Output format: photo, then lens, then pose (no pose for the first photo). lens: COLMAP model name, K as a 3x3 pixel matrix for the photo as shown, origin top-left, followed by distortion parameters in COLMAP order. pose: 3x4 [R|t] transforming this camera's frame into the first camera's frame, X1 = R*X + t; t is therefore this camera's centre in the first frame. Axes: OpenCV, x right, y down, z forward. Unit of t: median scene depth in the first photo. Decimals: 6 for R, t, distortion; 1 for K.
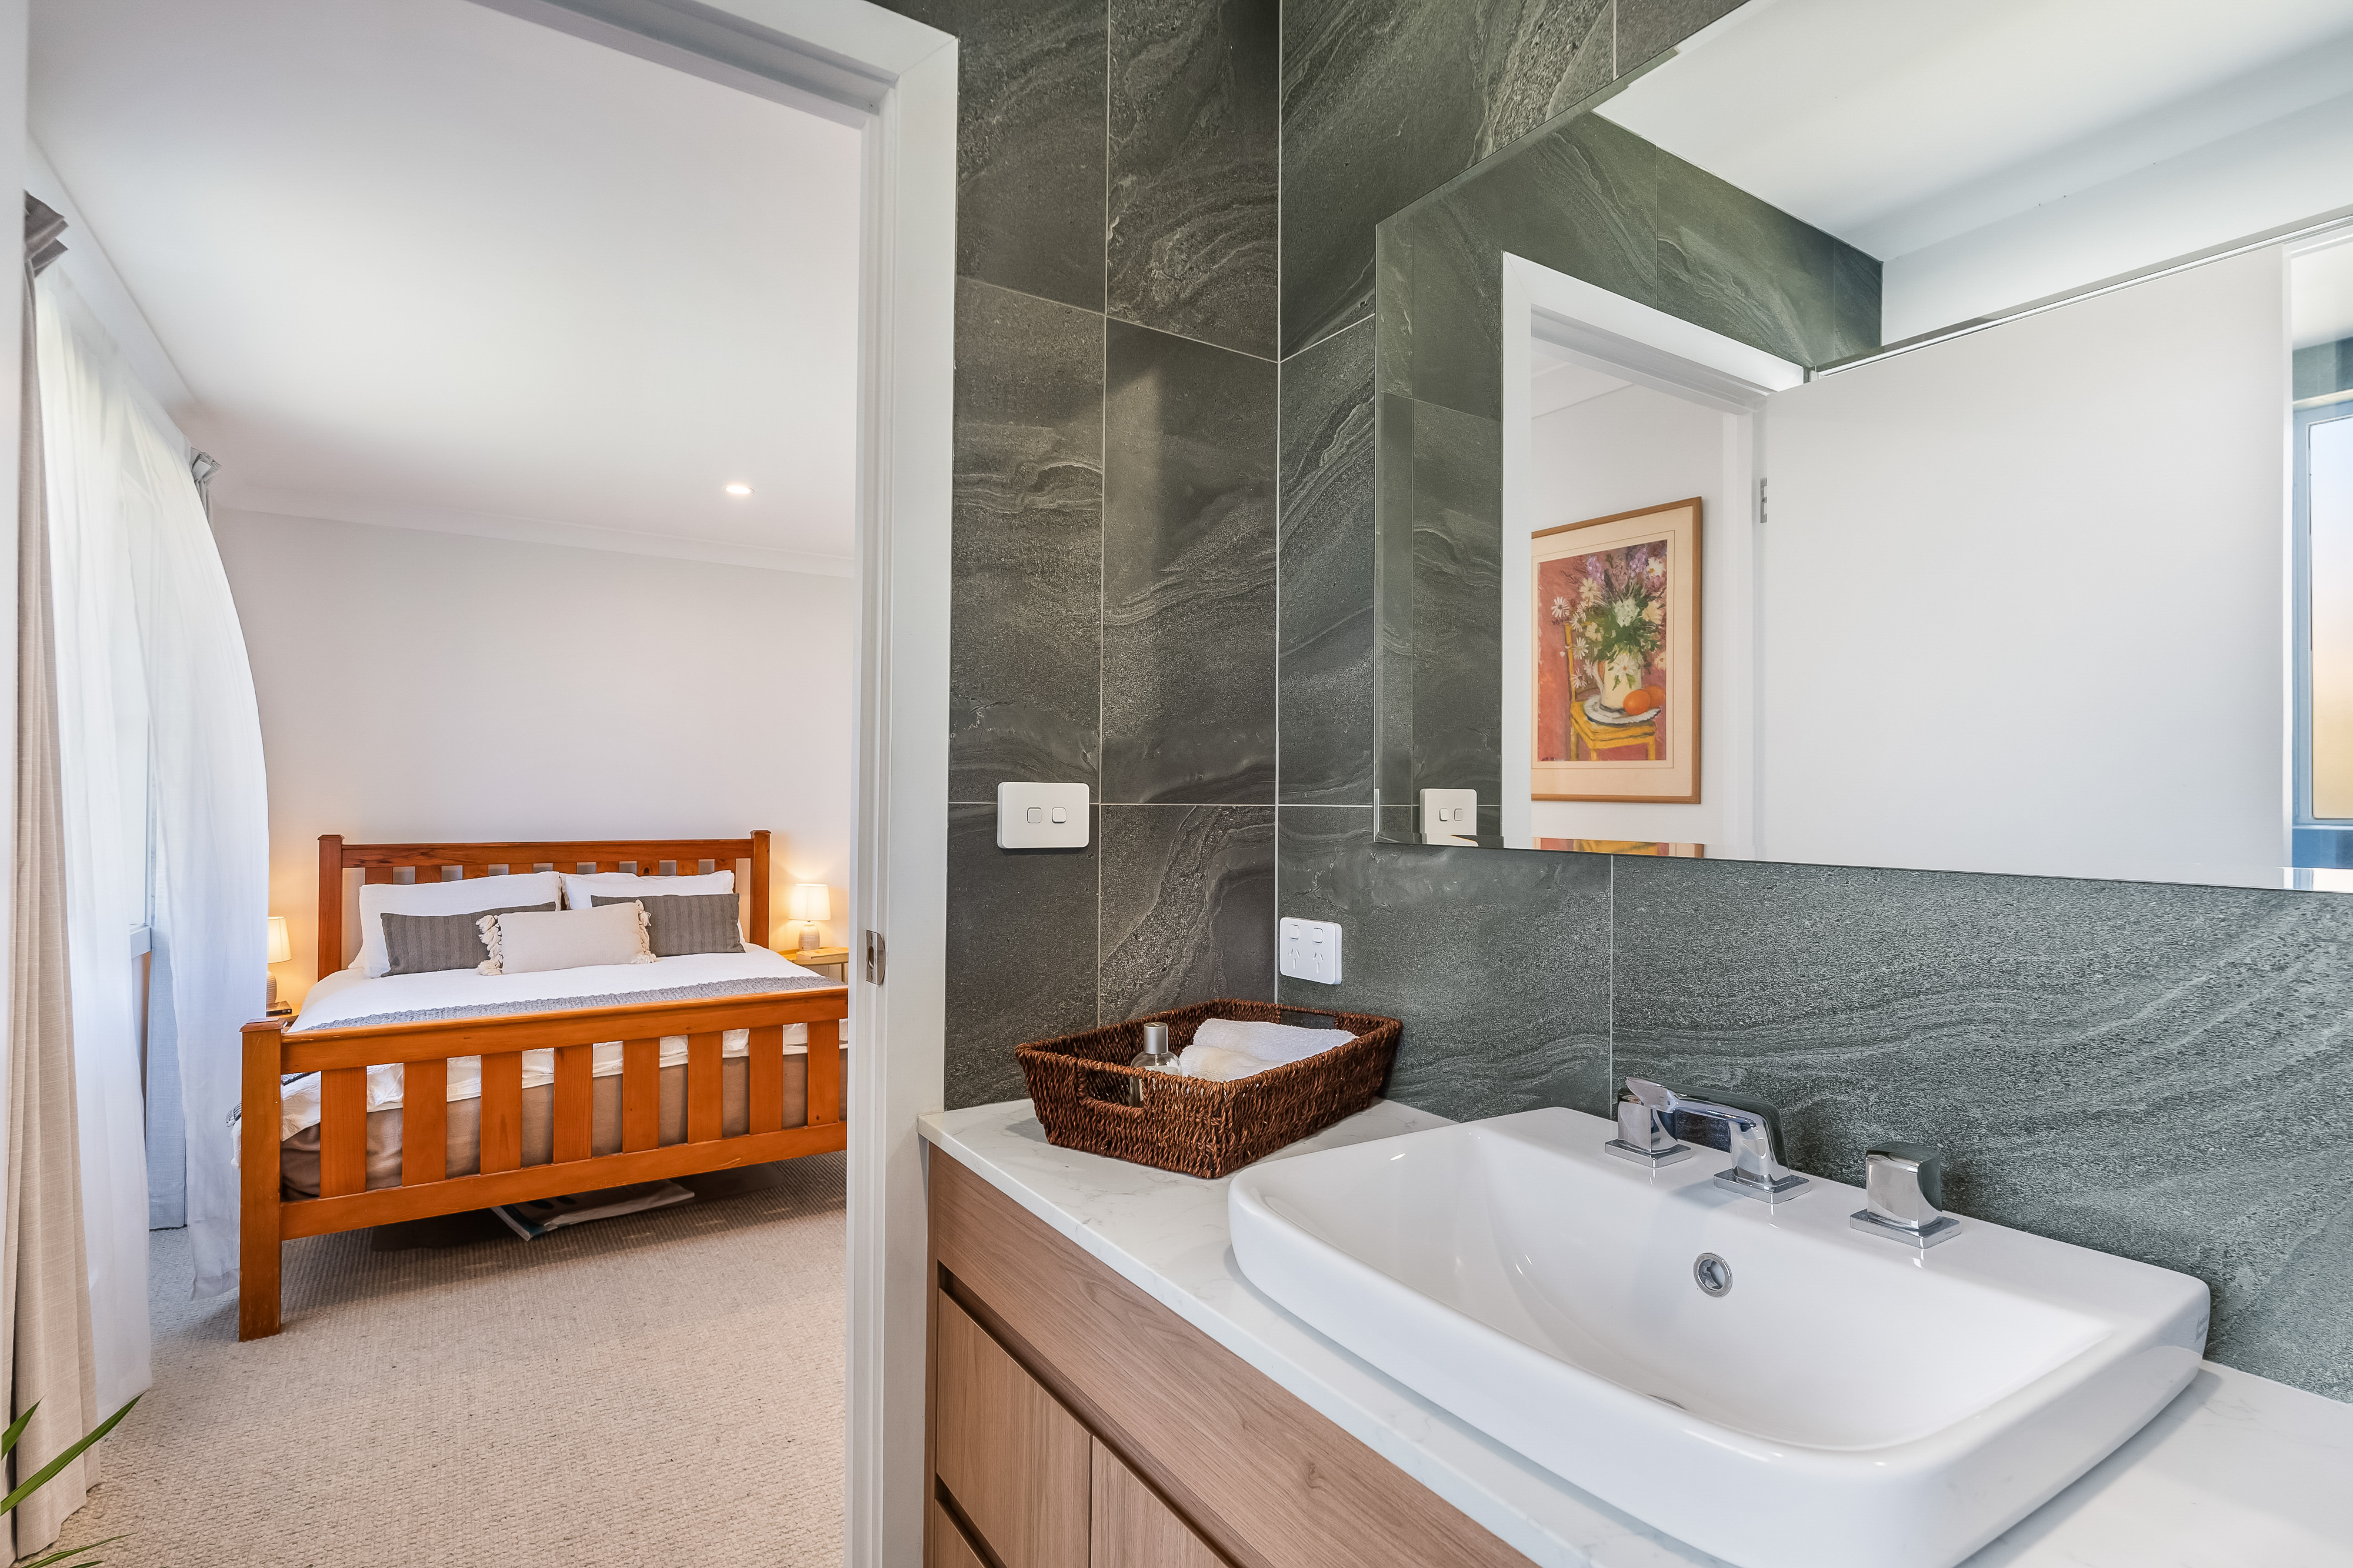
lens RADIAL K [[1149.2, 0, 1174.5], [0, 1149.2, 792.0], [0, 0, 1]] dist [0.001327, -0.000018]
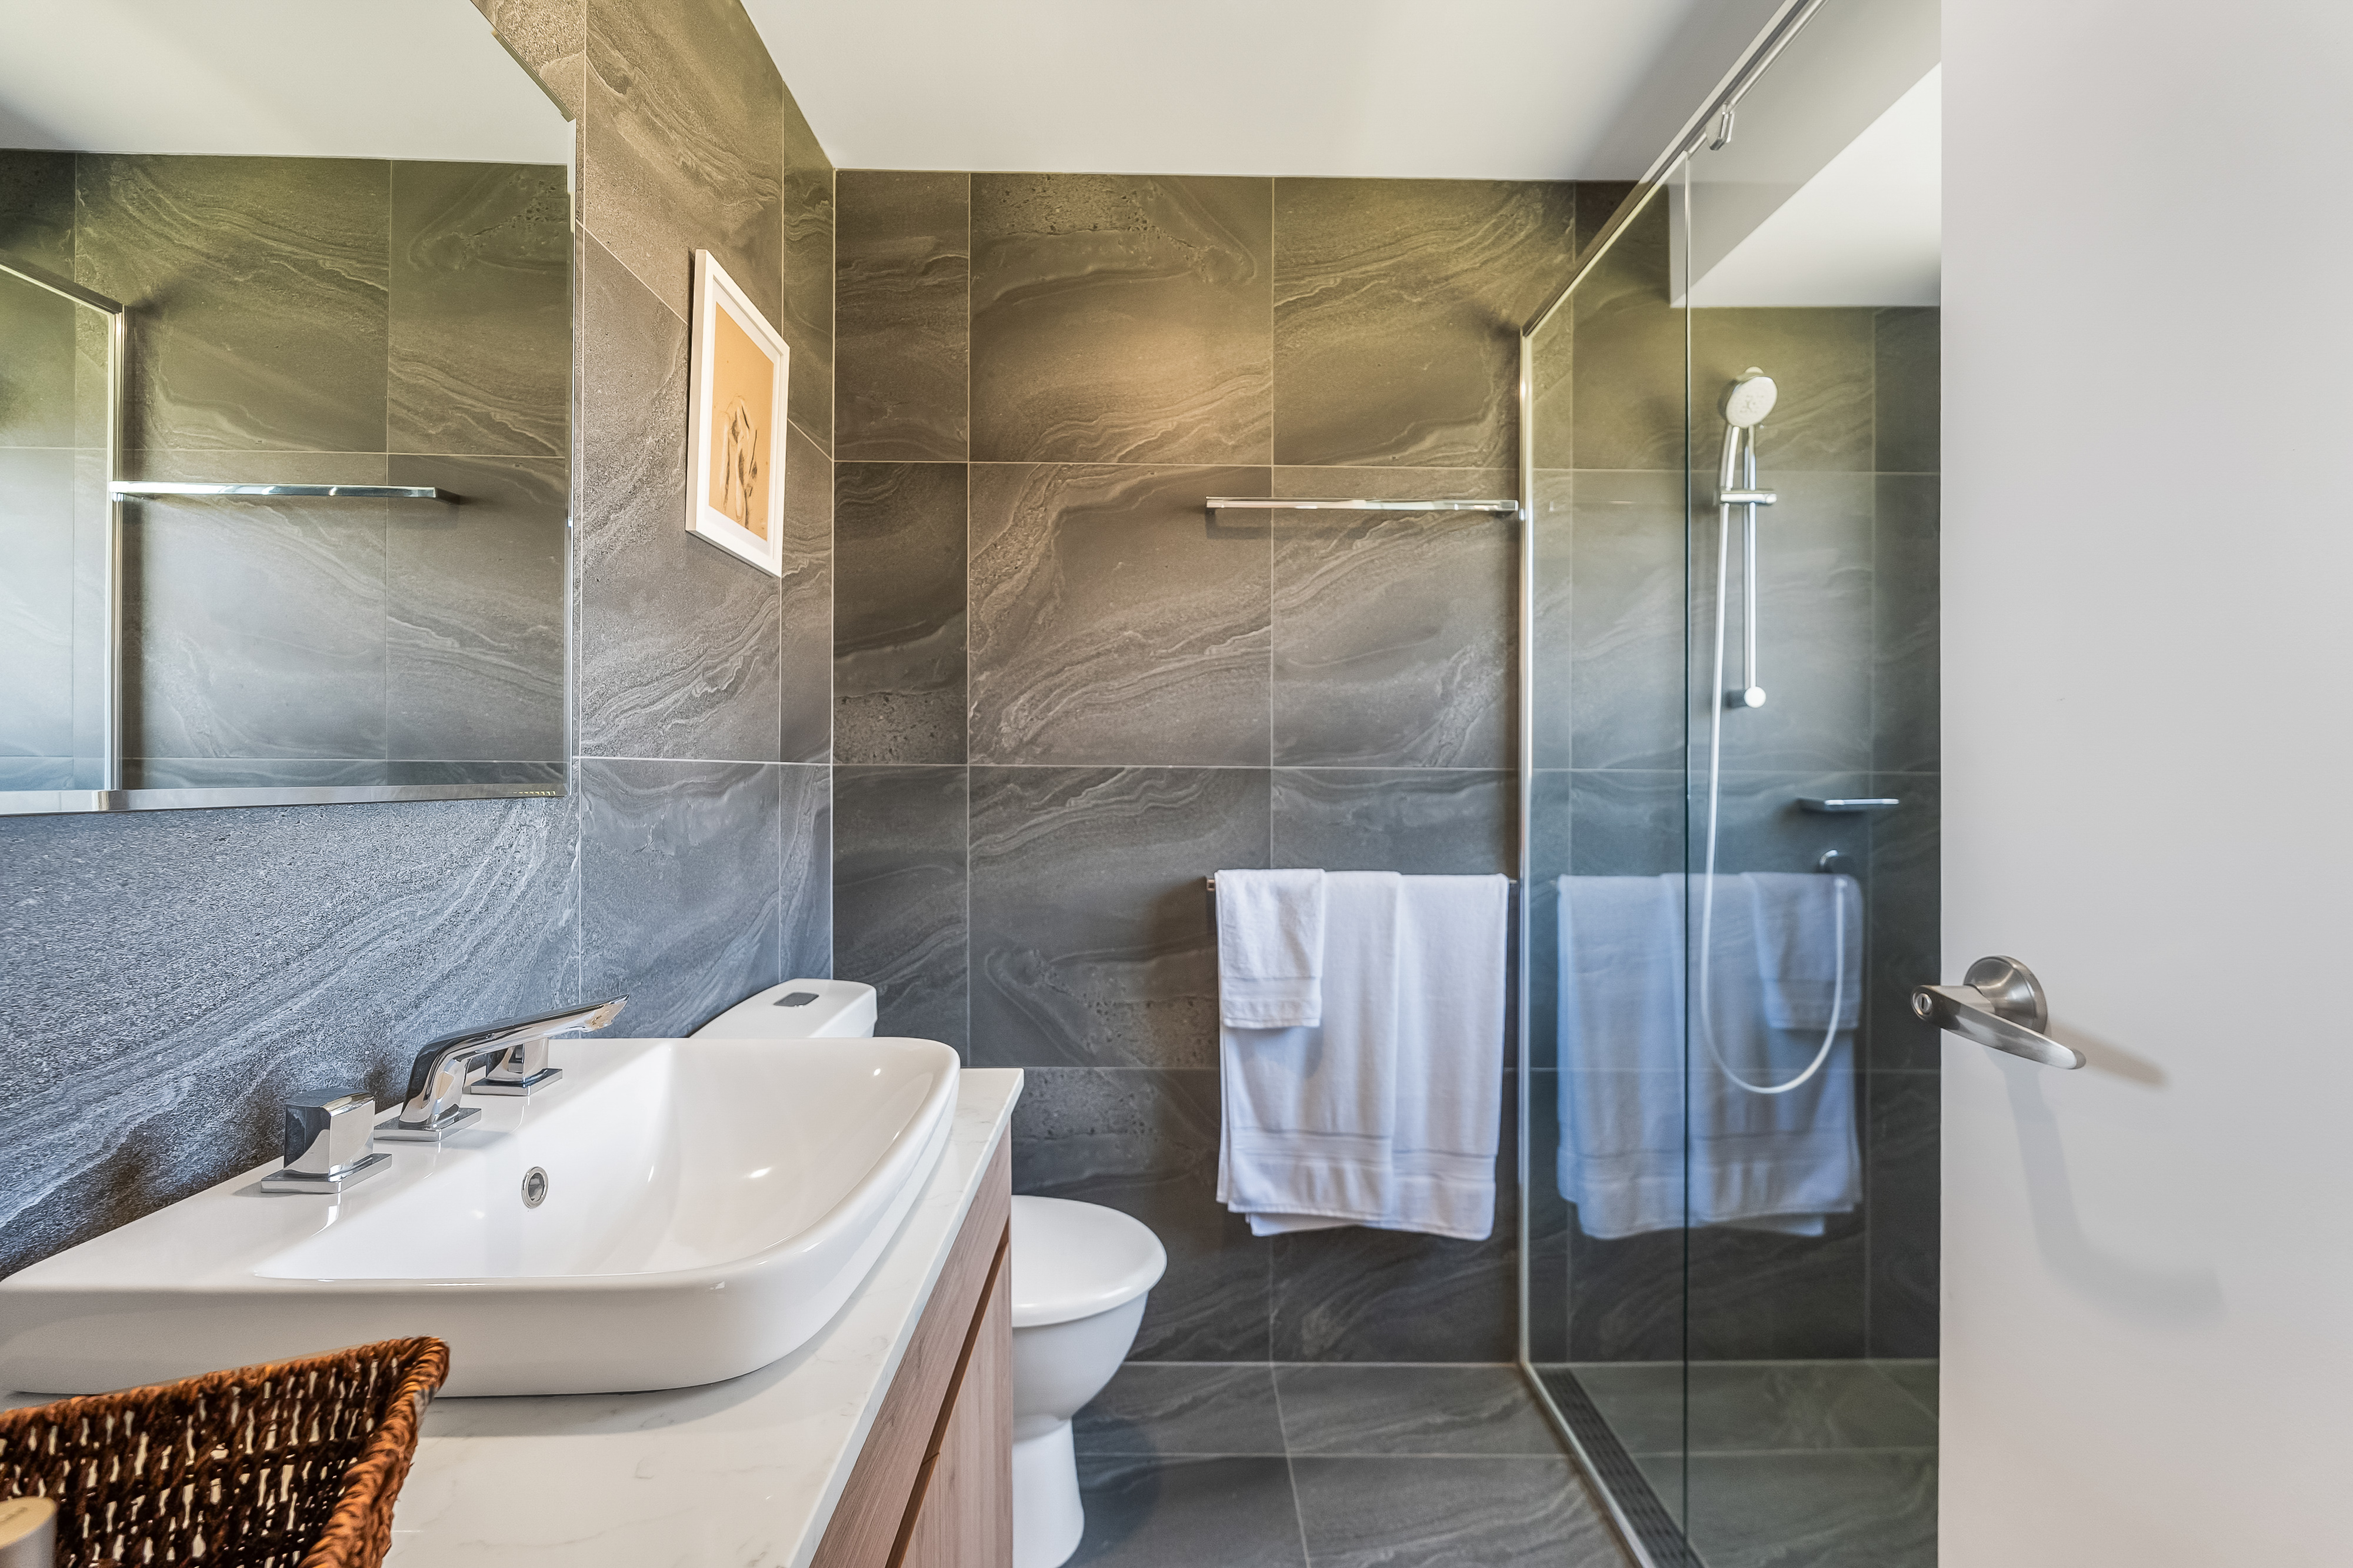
lens RADIAL K [[1025.4, 0, 1177.8], [0, 1025.4, 776.5], [0, 0, 1]] dist [-0.003209, 0.000032]
pose [[-0.848777, -0.009184, 0.528671, -0.464956], [-0.009972, 0.999949, 0.001362, 0.032564], [-0.528657, -0.004116, -0.848826, 1.313003]]
